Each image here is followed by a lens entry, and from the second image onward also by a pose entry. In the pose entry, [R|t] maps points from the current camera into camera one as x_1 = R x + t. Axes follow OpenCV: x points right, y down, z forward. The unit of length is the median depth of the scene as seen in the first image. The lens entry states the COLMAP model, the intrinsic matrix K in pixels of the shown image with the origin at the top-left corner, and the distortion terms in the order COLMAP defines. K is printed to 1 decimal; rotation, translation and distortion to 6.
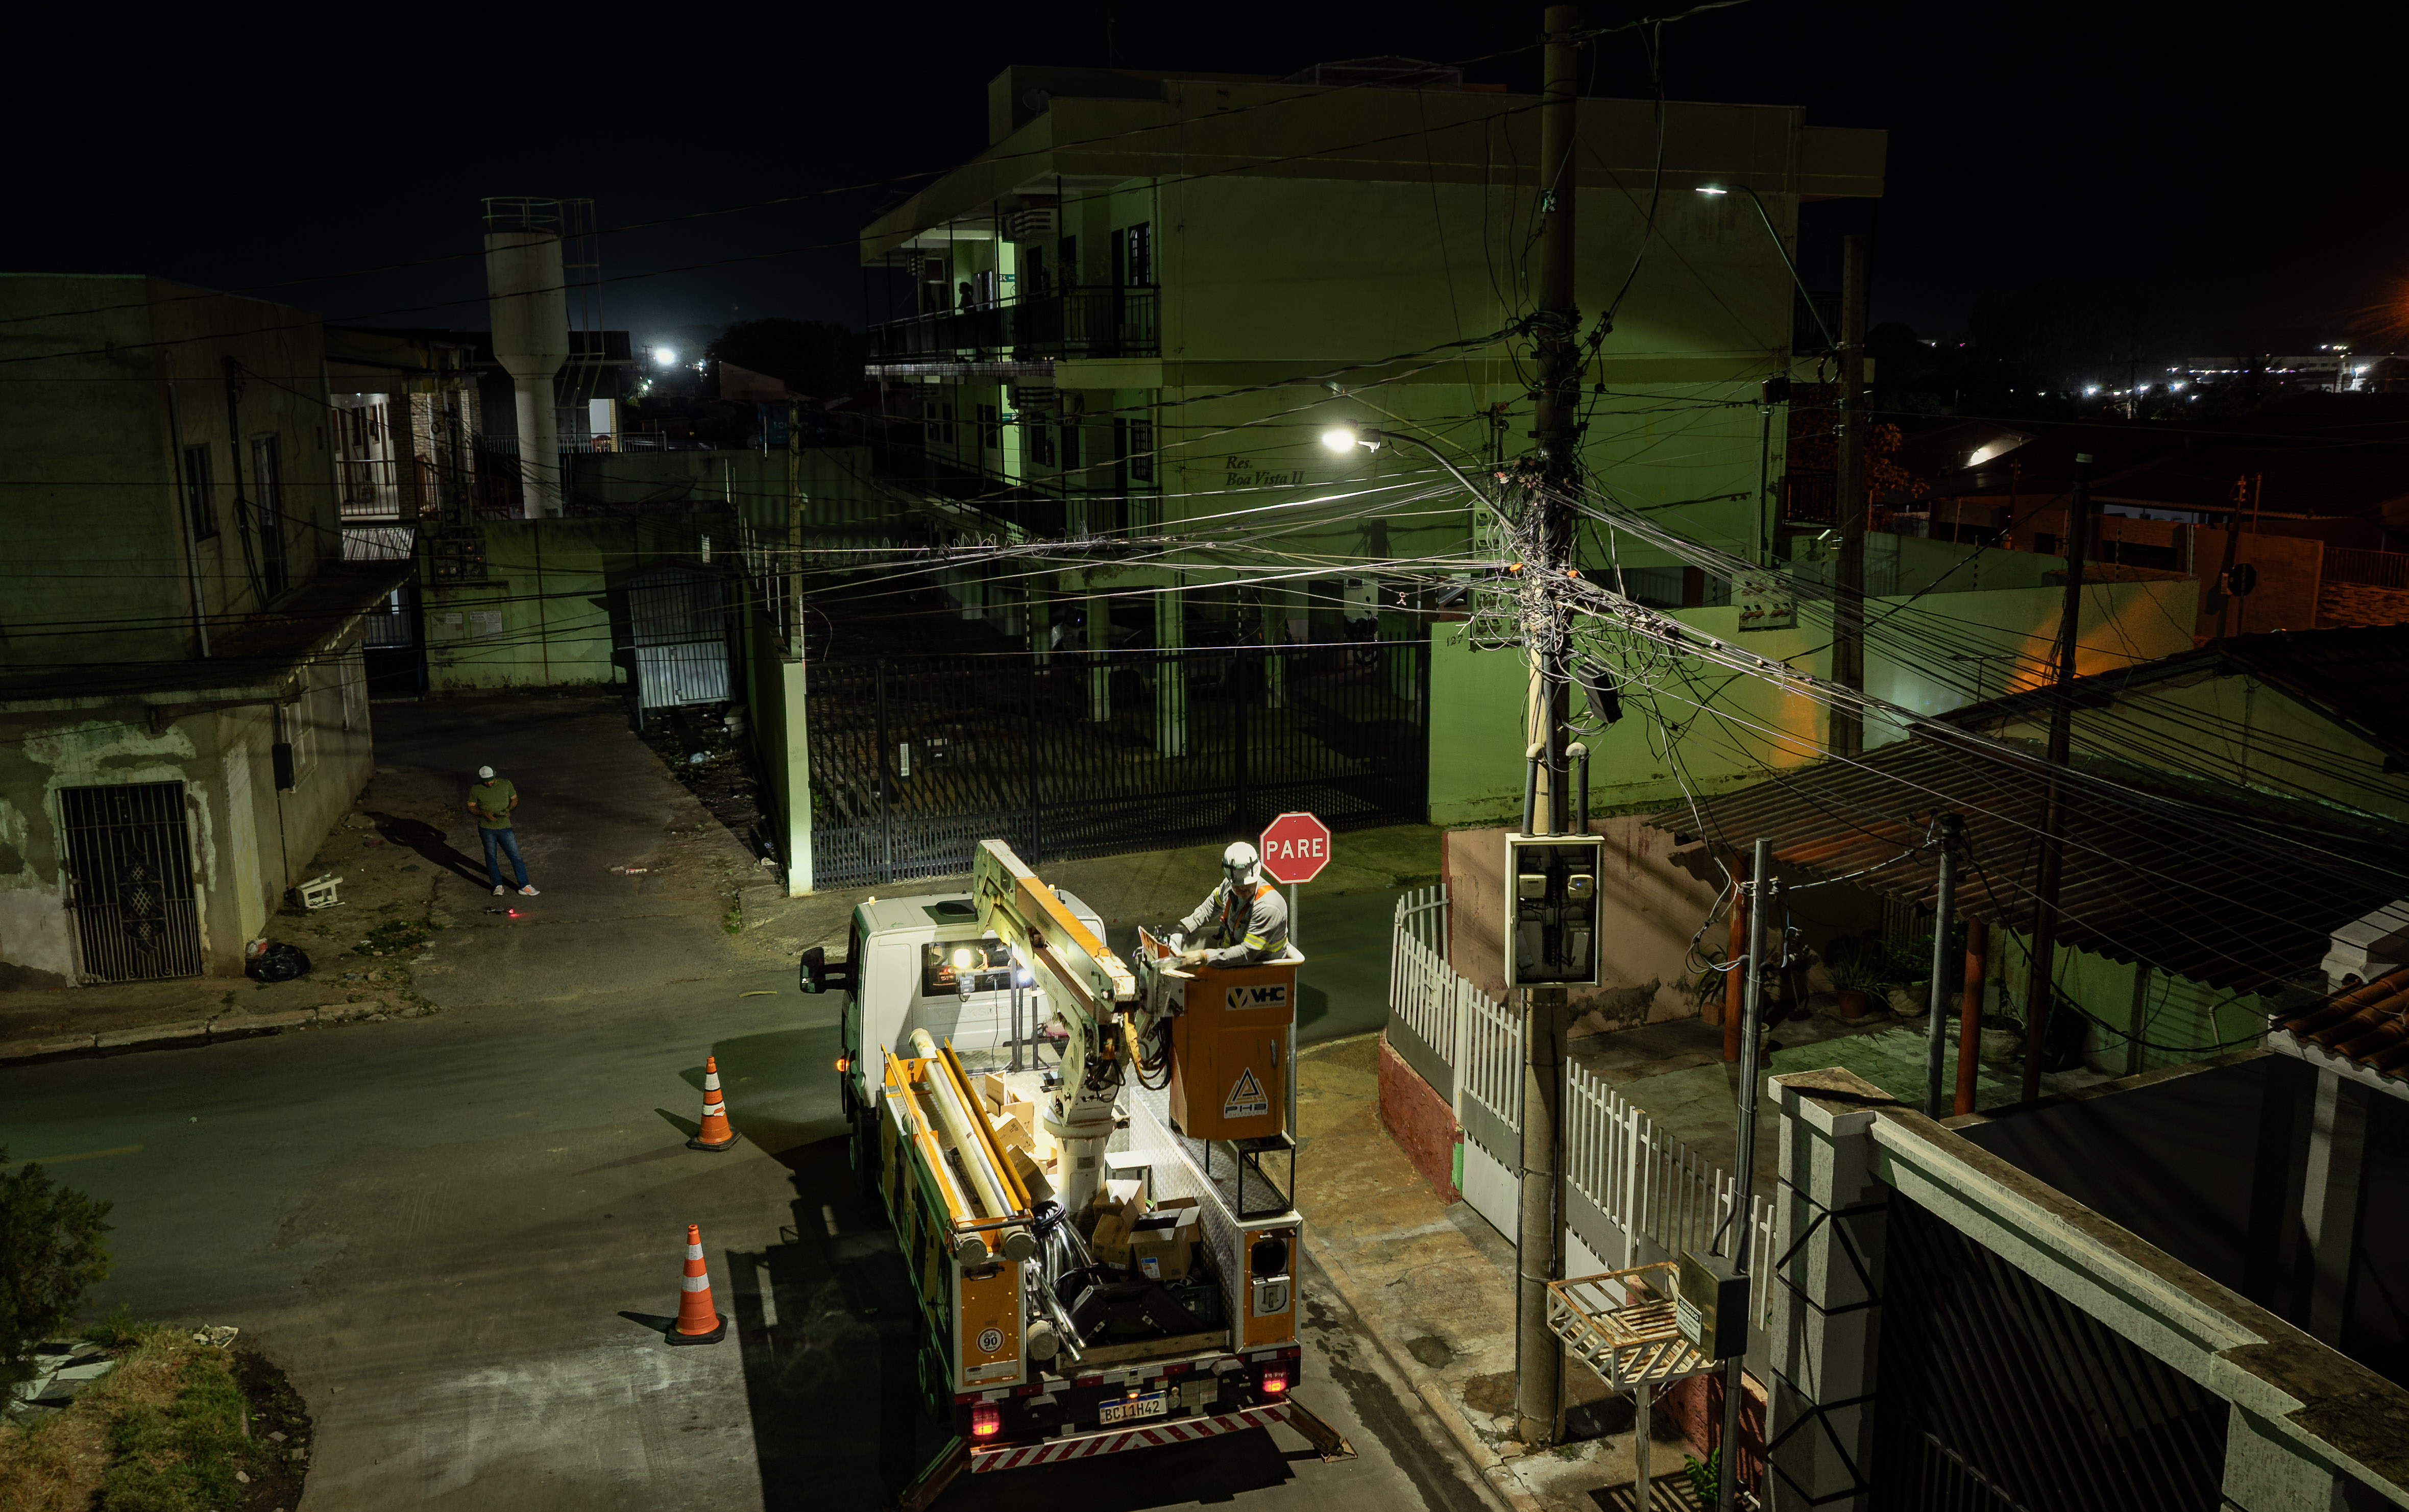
lens RADIAL K [[1897.9, 0, 1204.7], [0, 1897.9, 726.6], [0, 0, 1]] dist [-0.011595, 0.009418]
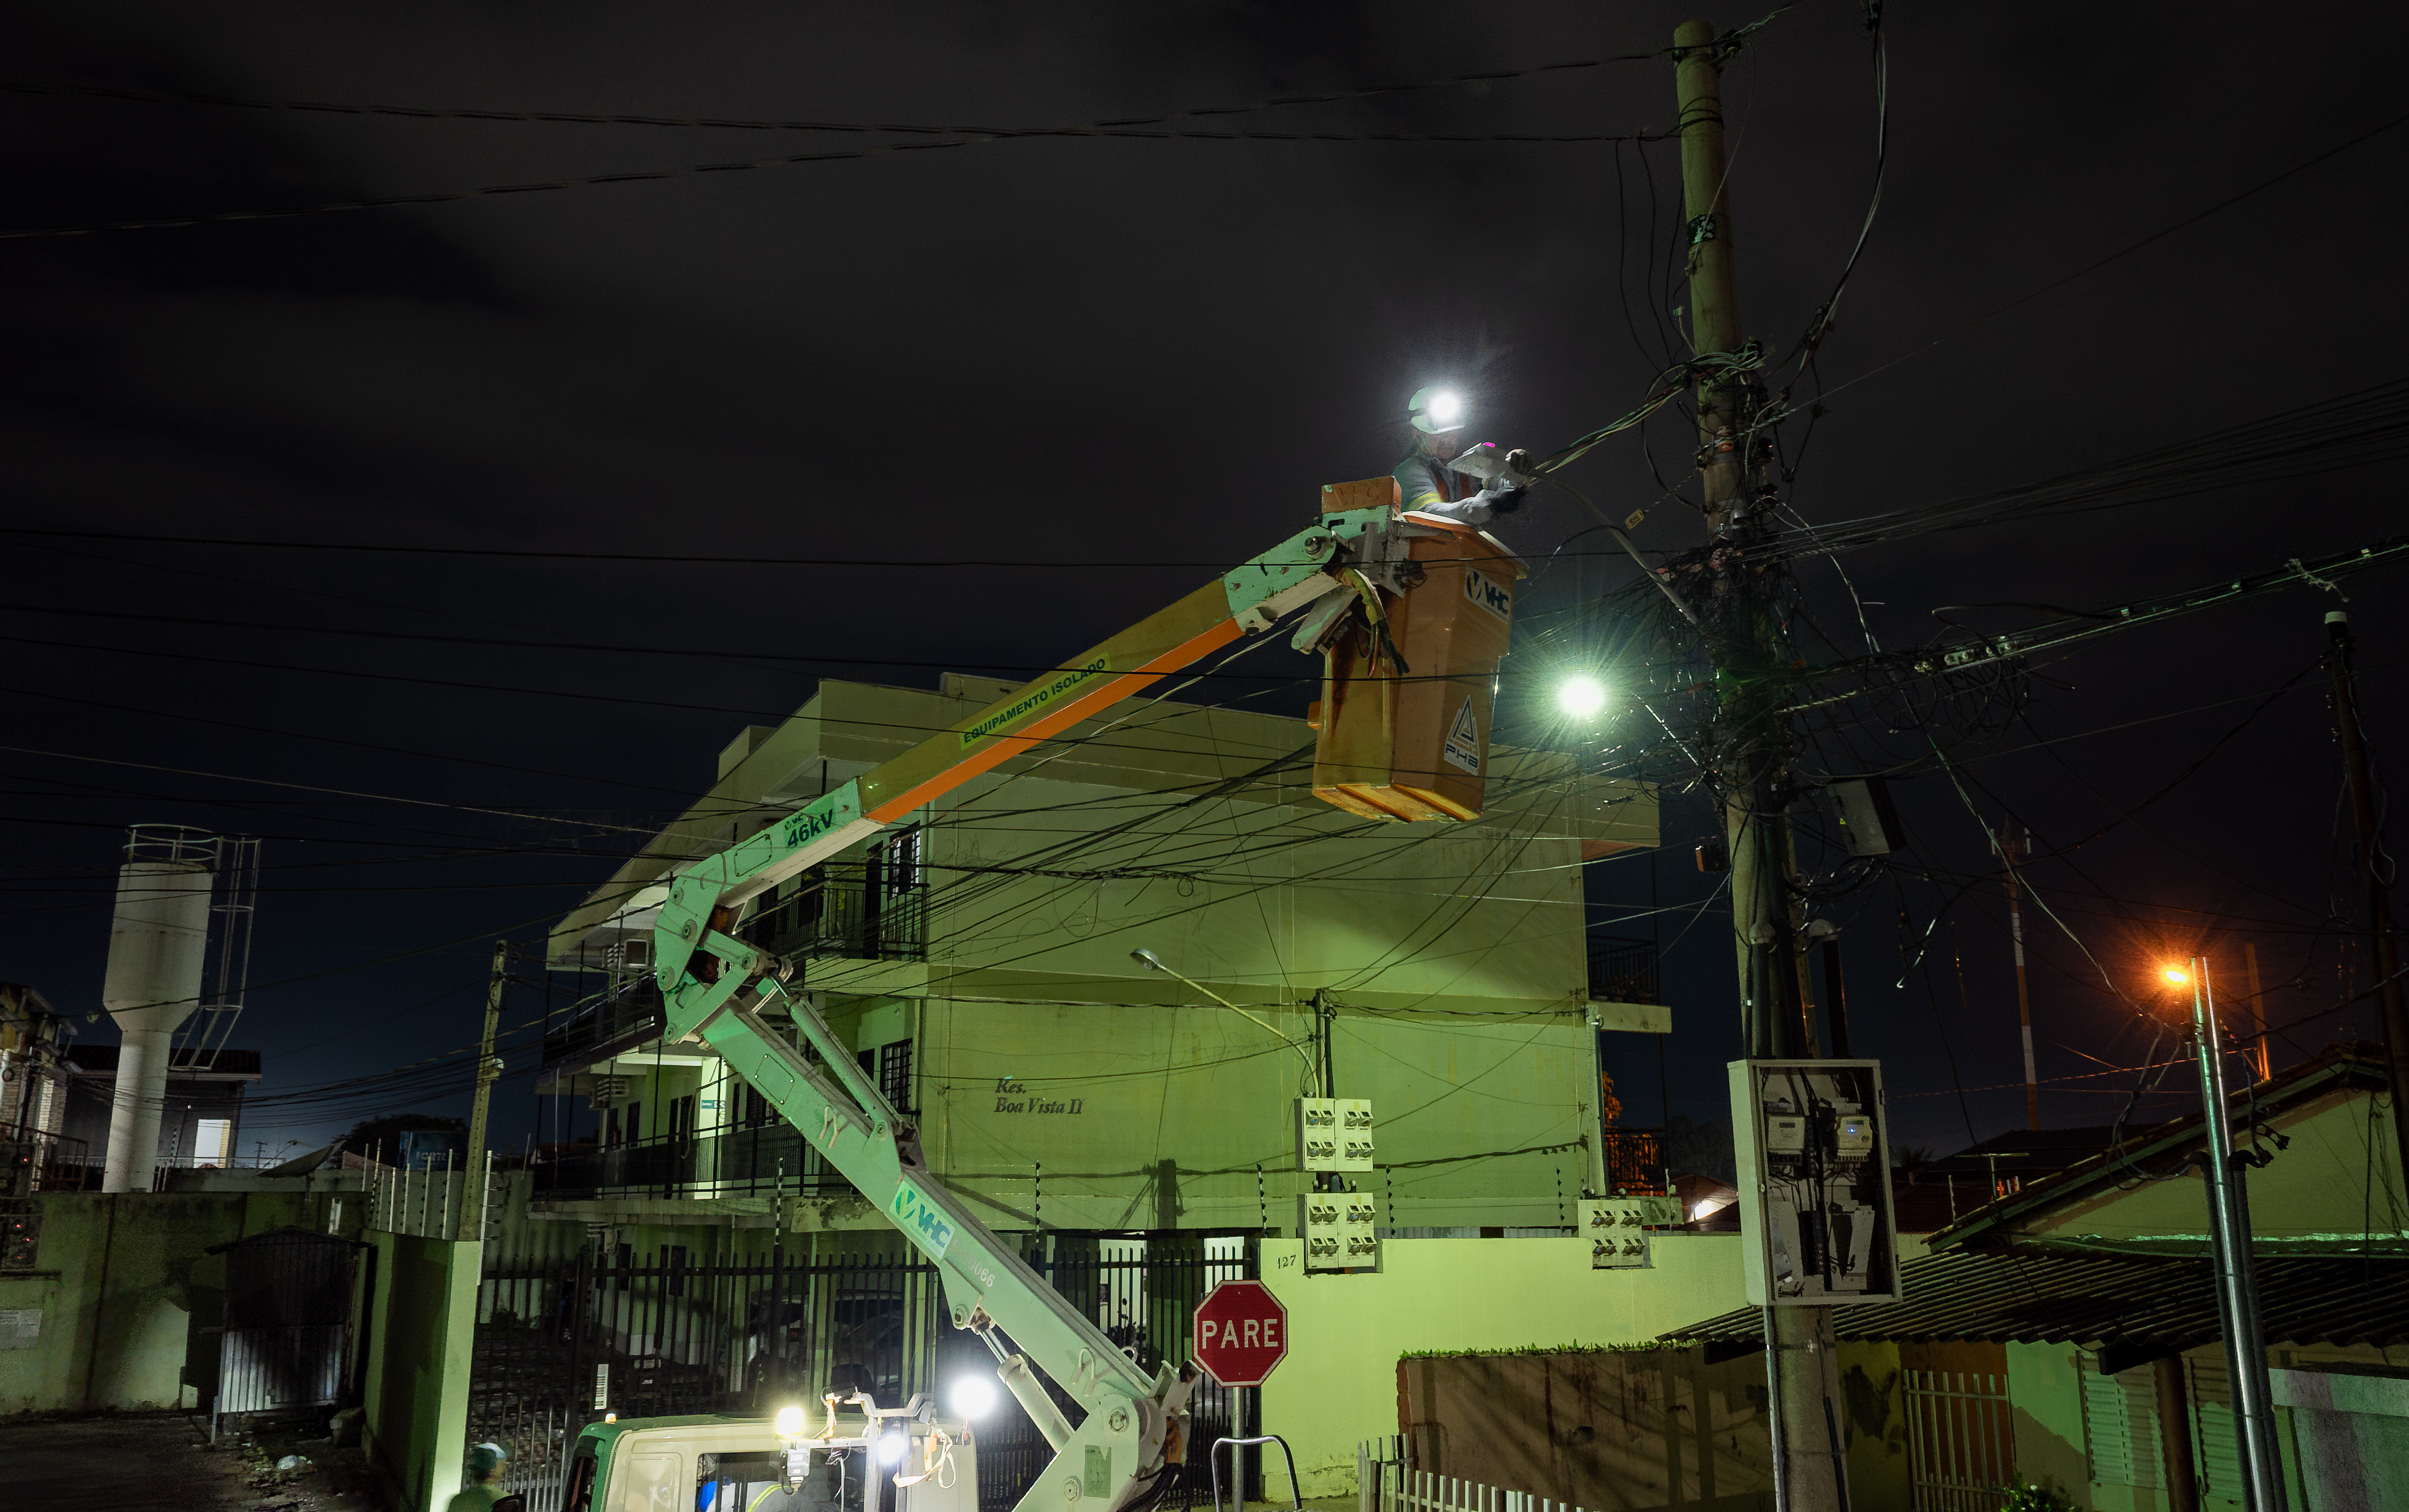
lens RADIAL K [[1897.9, 0, 1204.7], [0, 1897.9, 726.6], [0, 0, 1]] dist [-0.011595, 0.009418]
pose [[0.984683, 0.049270, 0.167248, -0.049049], [0.025892, 0.907286, -0.419716, 0.080147], [-0.172421, 0.417618, 0.892113, 0.142121]]
